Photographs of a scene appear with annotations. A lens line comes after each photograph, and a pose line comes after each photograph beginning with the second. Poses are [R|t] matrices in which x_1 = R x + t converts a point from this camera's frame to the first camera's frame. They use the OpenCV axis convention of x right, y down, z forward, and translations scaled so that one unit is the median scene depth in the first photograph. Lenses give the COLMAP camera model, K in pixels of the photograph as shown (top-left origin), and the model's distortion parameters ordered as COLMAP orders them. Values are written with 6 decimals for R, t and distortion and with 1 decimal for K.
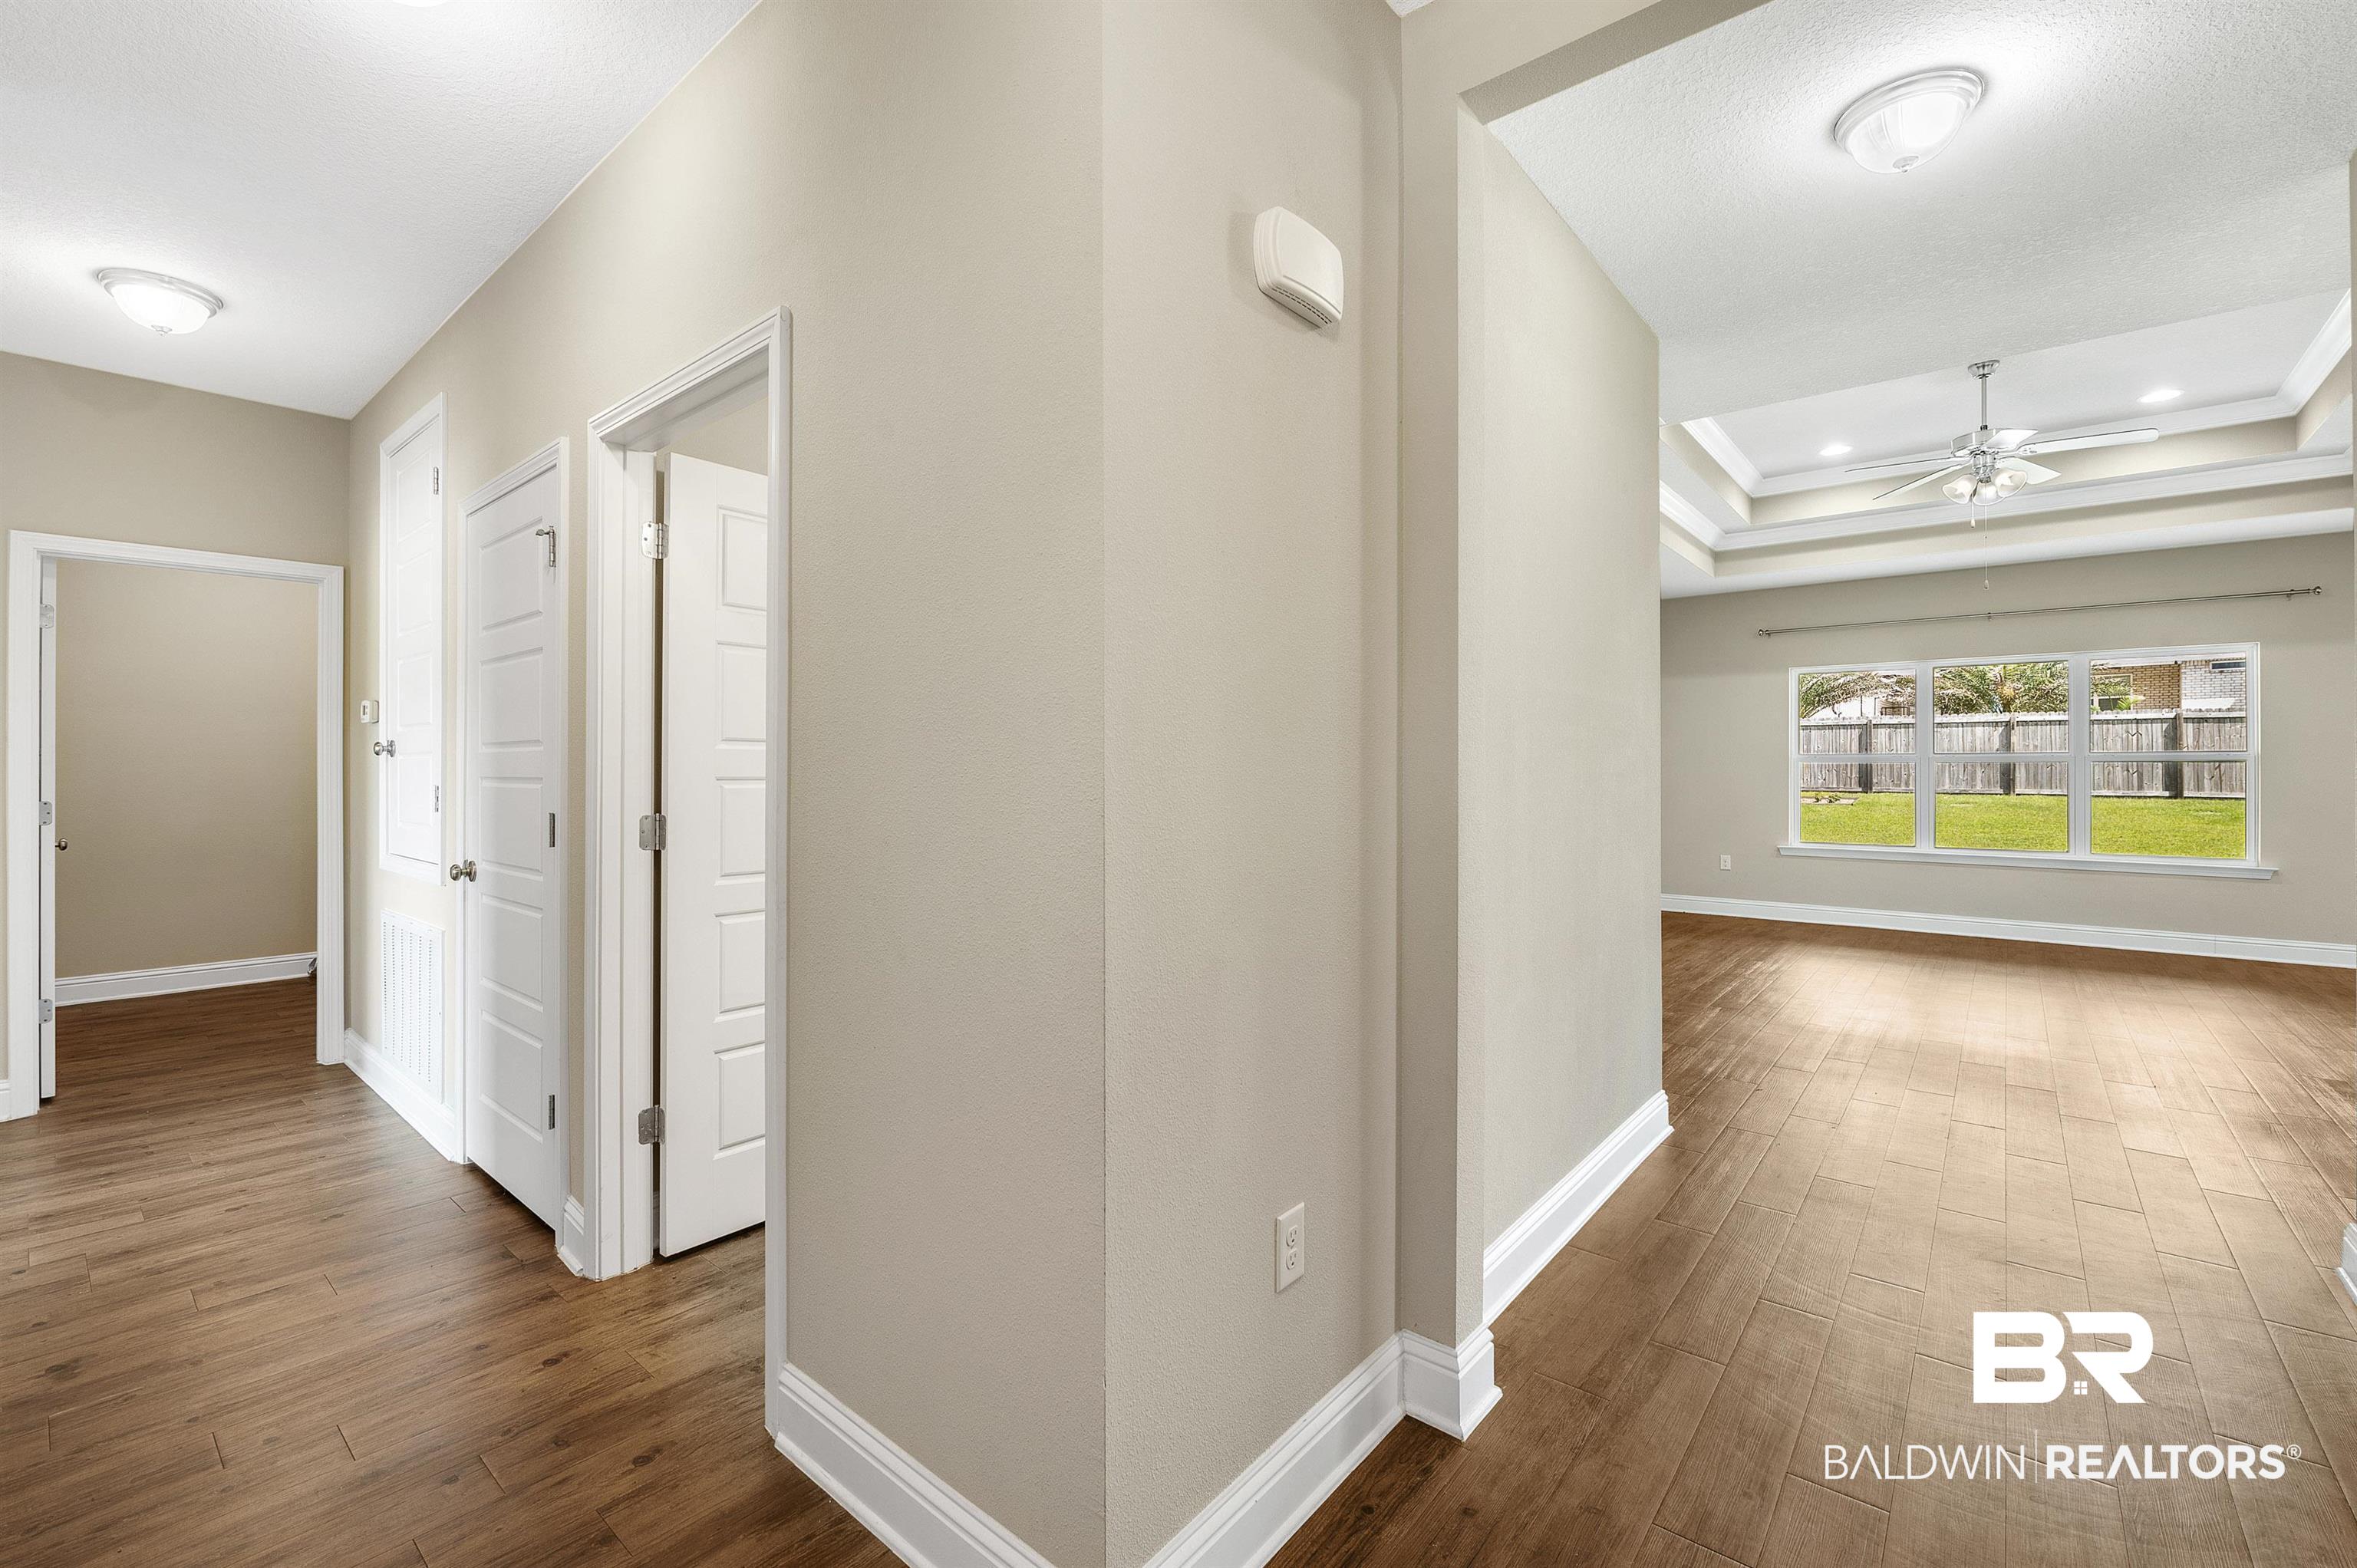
lens RADIAL K [[984.1, 0, 1178.5], [0, 984.1, 784.0], [0, 0, 1]] dist [0.000130, 0.000034]
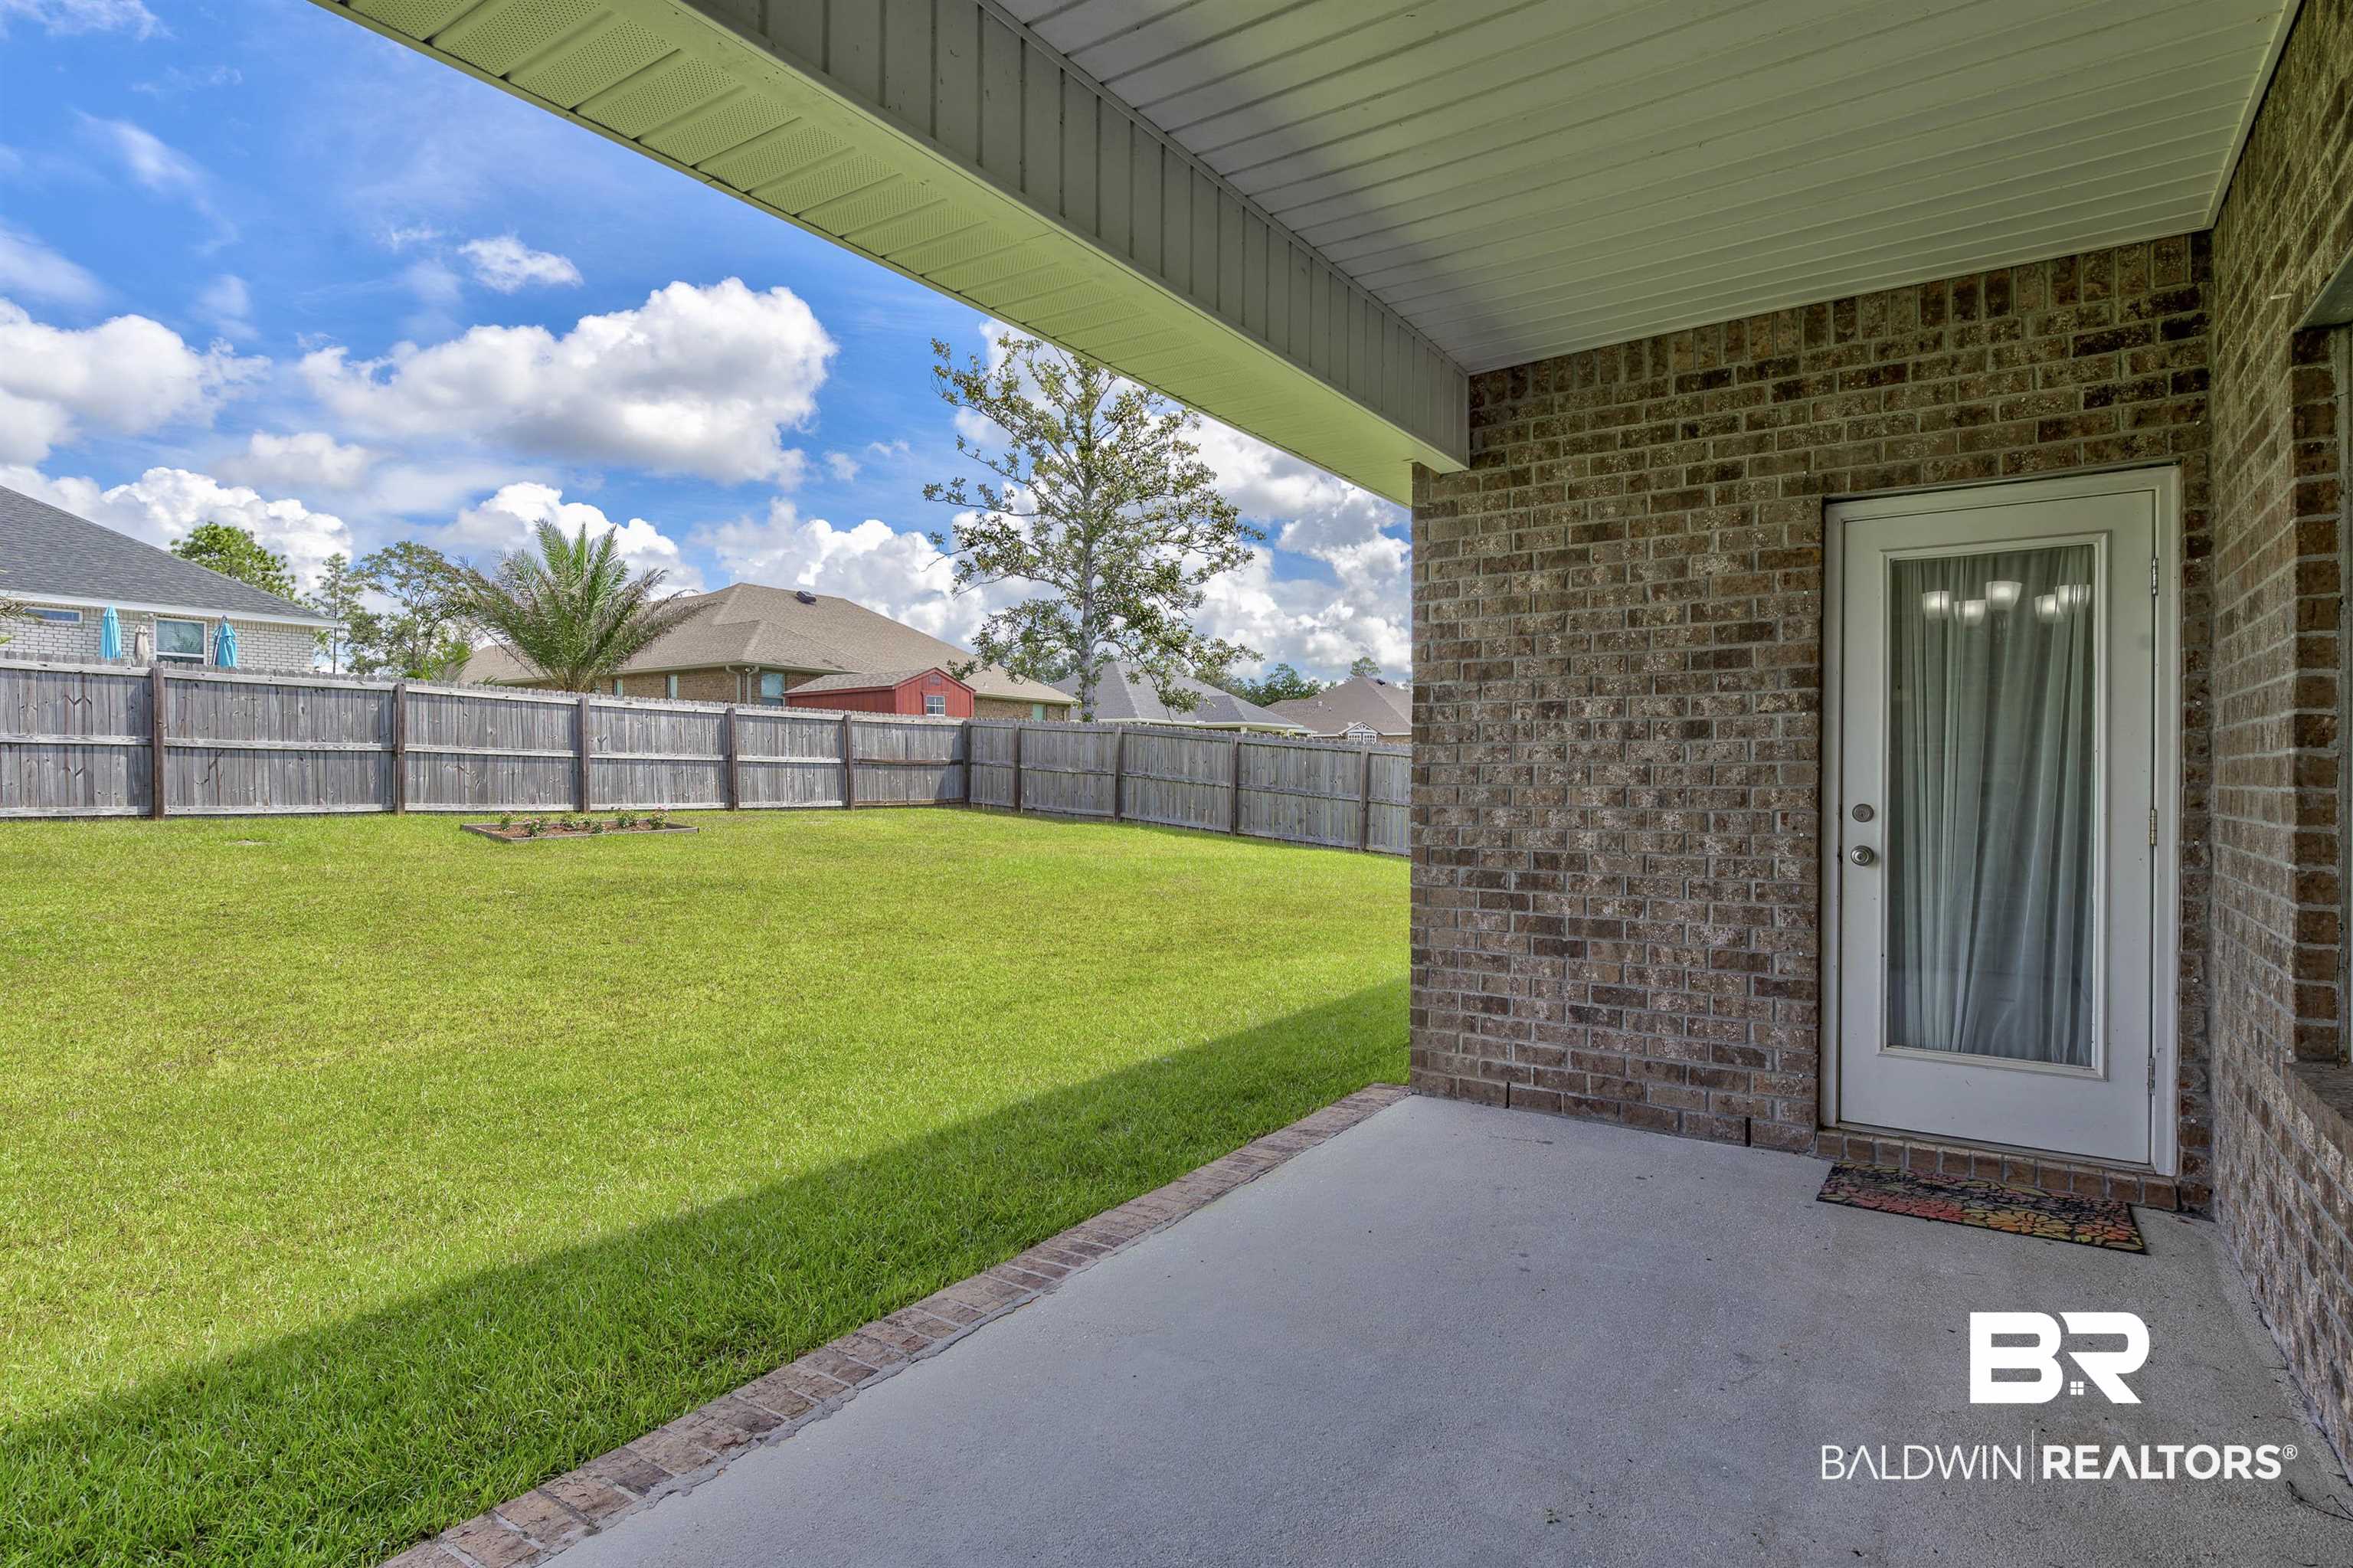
lens RADIAL K [[1200.2, 0, 1176.5], [0, 1200.2, 784.0], [0, 0, 1]] dist [0.001763, -0.000226]
pose [[-0.110596, -0.002802, 0.993862, 0.267262], [0.009782, 0.999945, 0.003908, -0.002257], [-0.993817, 0.010154, -0.110562, 0.497219]]
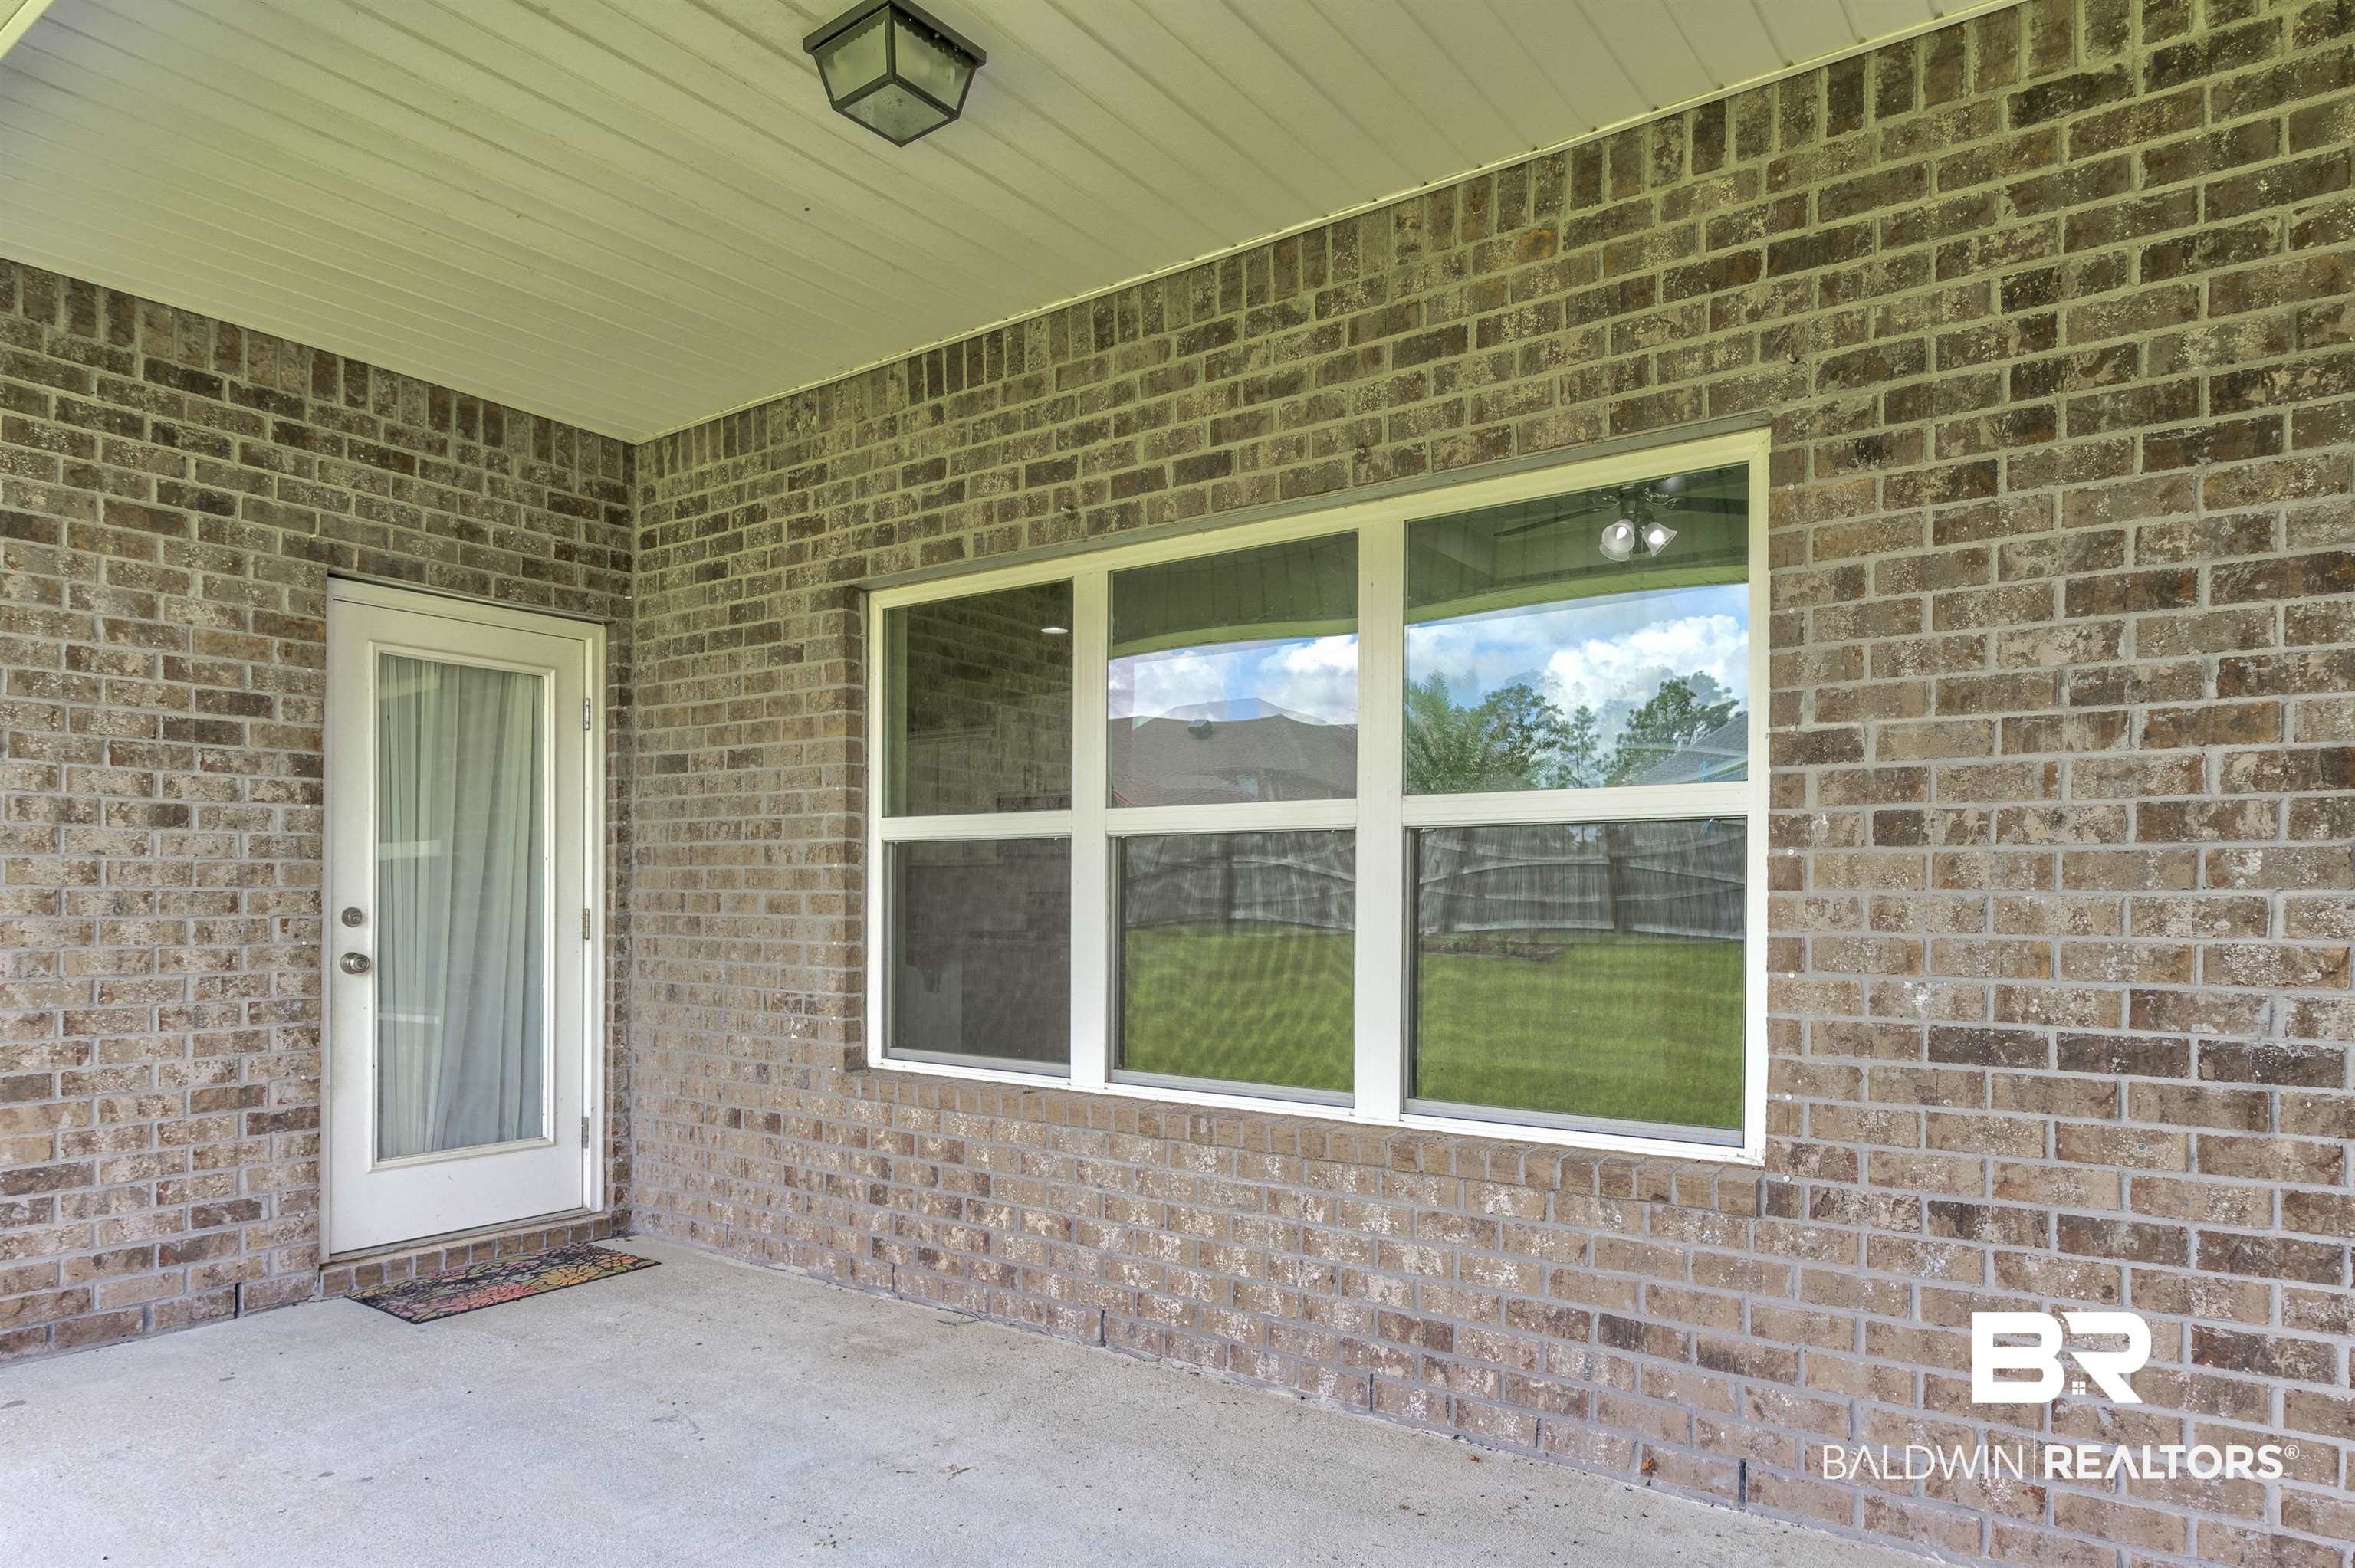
lens RADIAL K [[1388.7, 0, 1175.2], [0, 1388.7, 906.0], [0, 0, 1]] dist [0.000796, 0.000016]
pose [[-0.997584, -0.005975, -0.069220, 0.346824], [-0.007137, 0.999838, 0.016545, -0.001713], [0.069109, 0.016999, -0.997464, 0.592321]]
